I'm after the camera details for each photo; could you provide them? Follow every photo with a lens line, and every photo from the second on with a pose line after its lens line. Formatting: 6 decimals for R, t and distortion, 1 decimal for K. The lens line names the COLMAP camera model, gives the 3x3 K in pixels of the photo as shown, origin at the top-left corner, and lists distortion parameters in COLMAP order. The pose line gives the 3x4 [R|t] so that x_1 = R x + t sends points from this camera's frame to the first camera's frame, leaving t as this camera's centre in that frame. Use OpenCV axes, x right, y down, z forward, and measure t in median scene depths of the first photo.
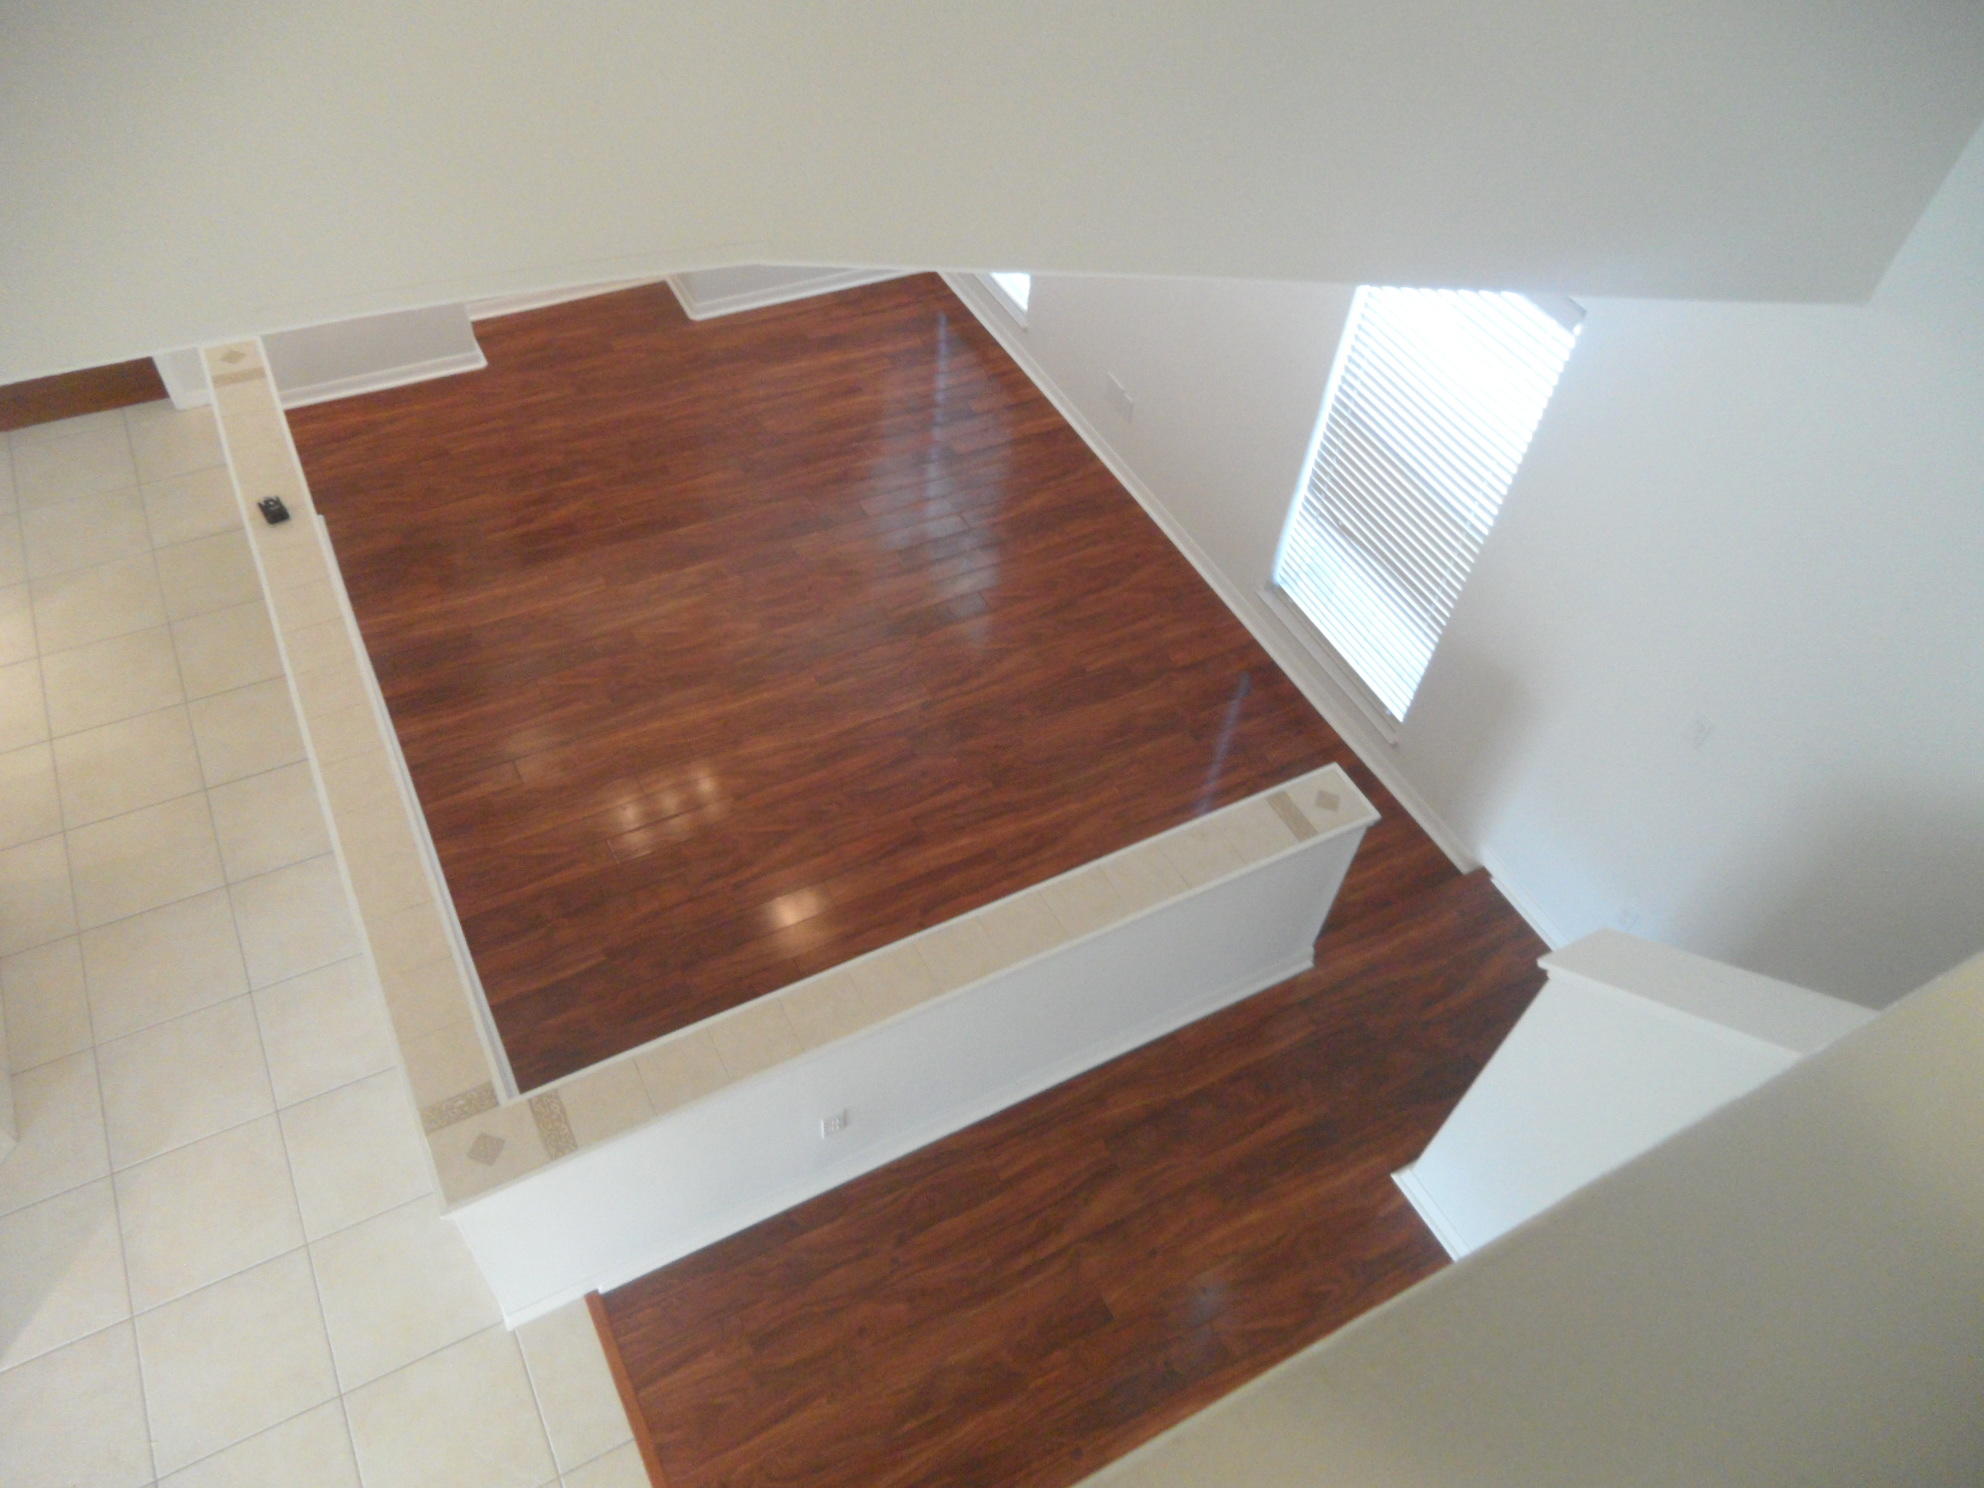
lens RADIAL K [[1406.5, 0, 992.0], [0, 1406.5, 744.0], [0, 0, 1]] dist [0.000012, -0.000221]
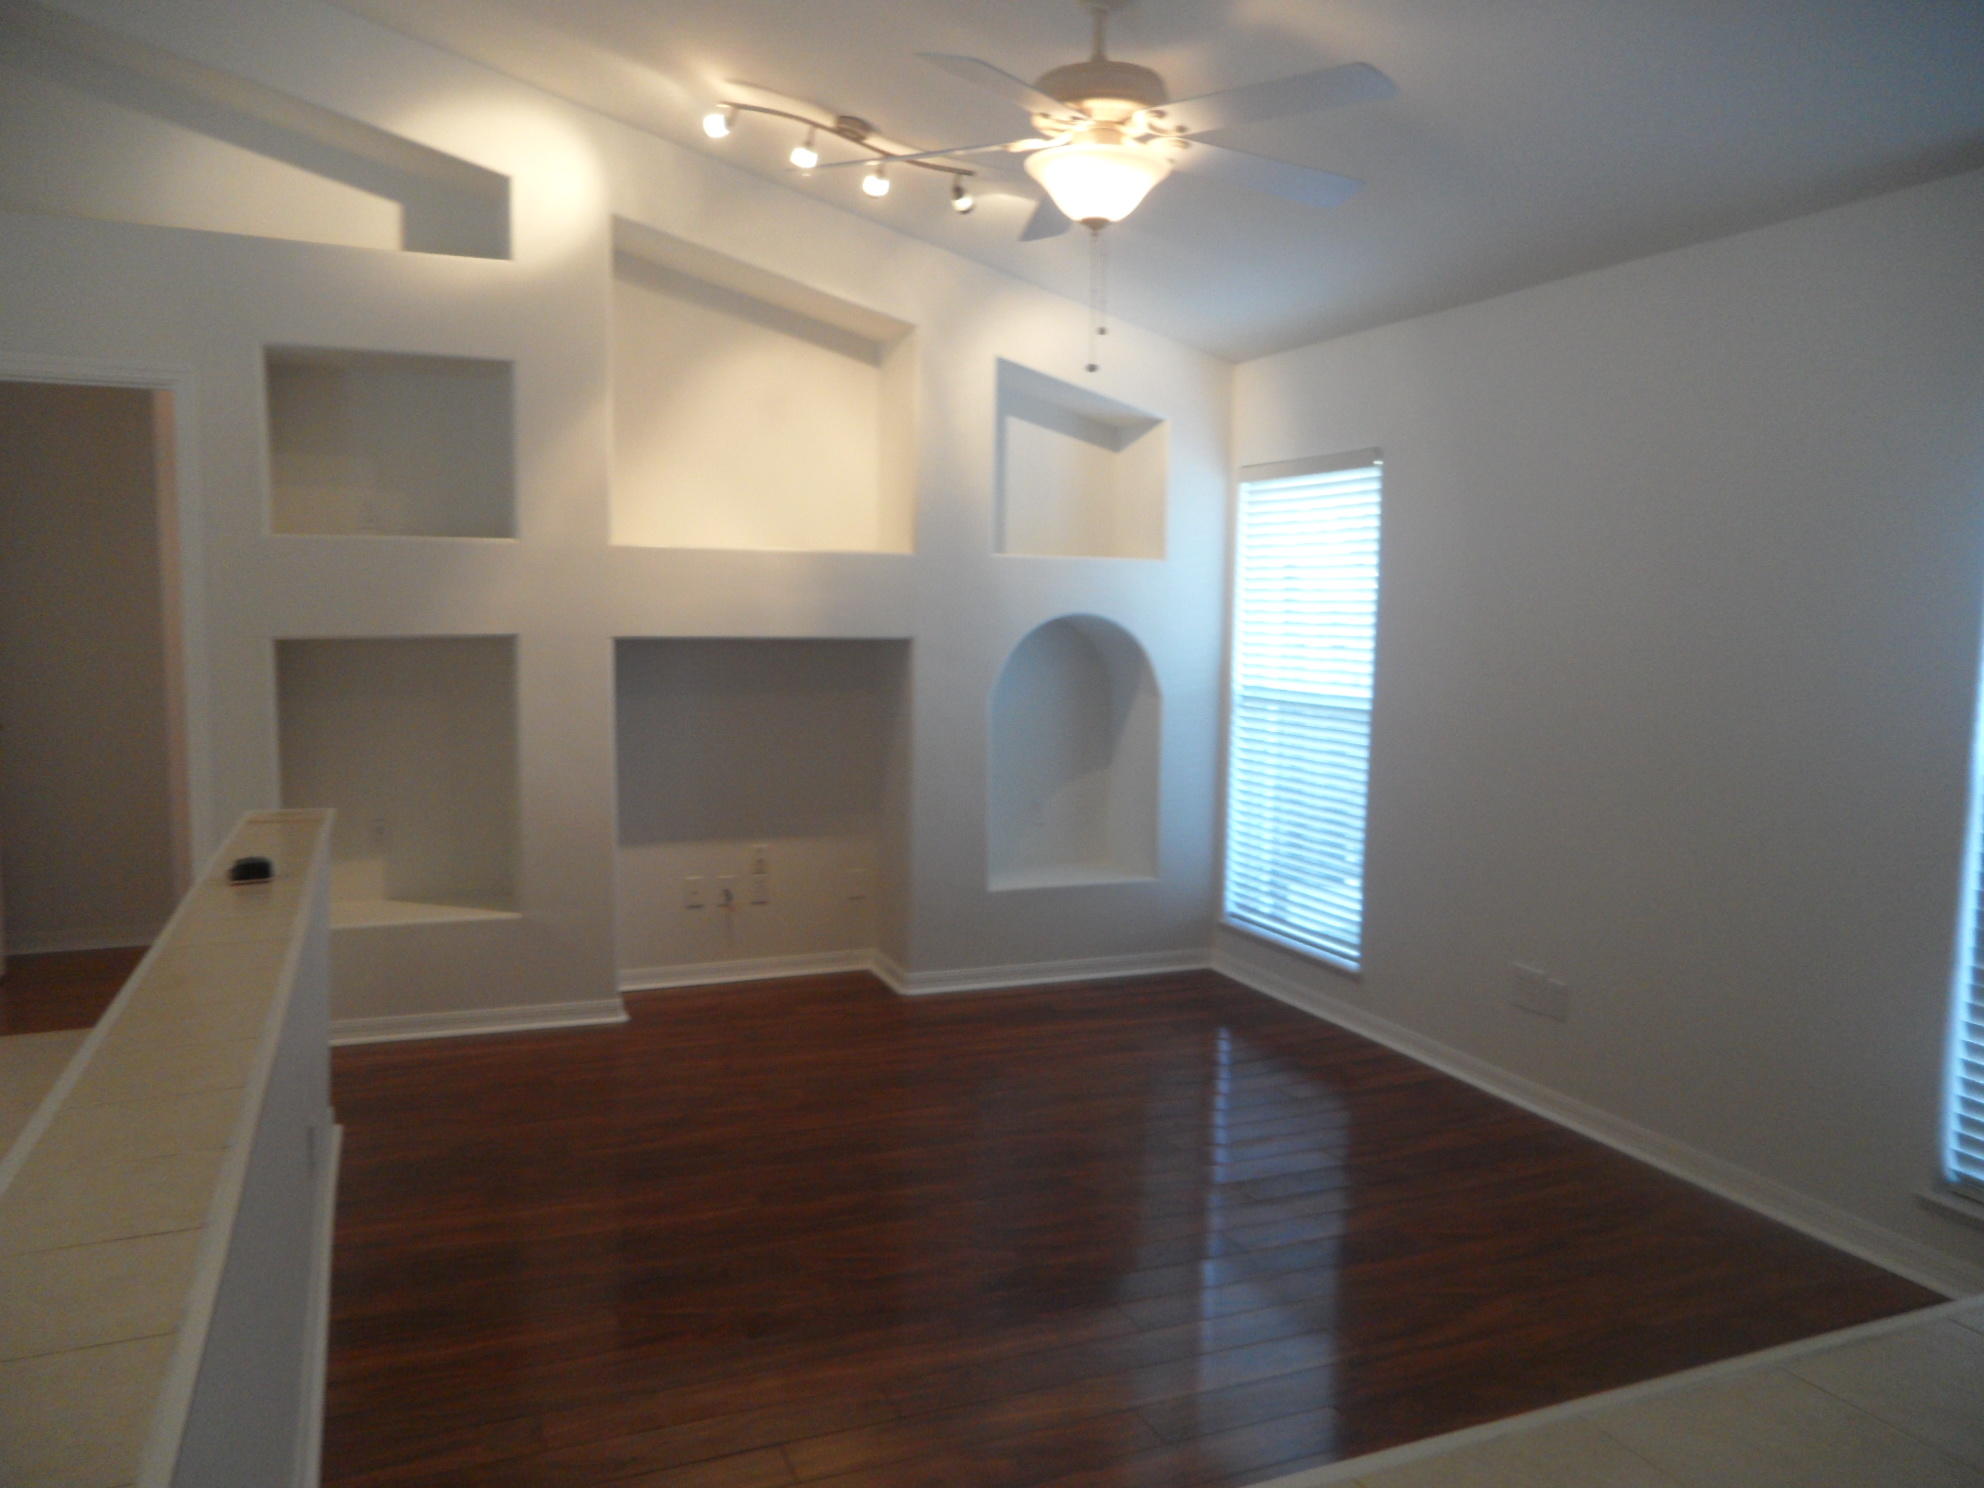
lens RADIAL K [[1406.5, 0, 992.0], [0, 1406.5, 744.0], [0, 0, 1]] dist [0.000012, -0.000221]
pose [[0.995306, -0.047497, -0.084322, -0.102027], [-0.025394, 0.712586, -0.701125, 0.141677], [0.093388, 0.699976, 0.708035, 0.396478]]
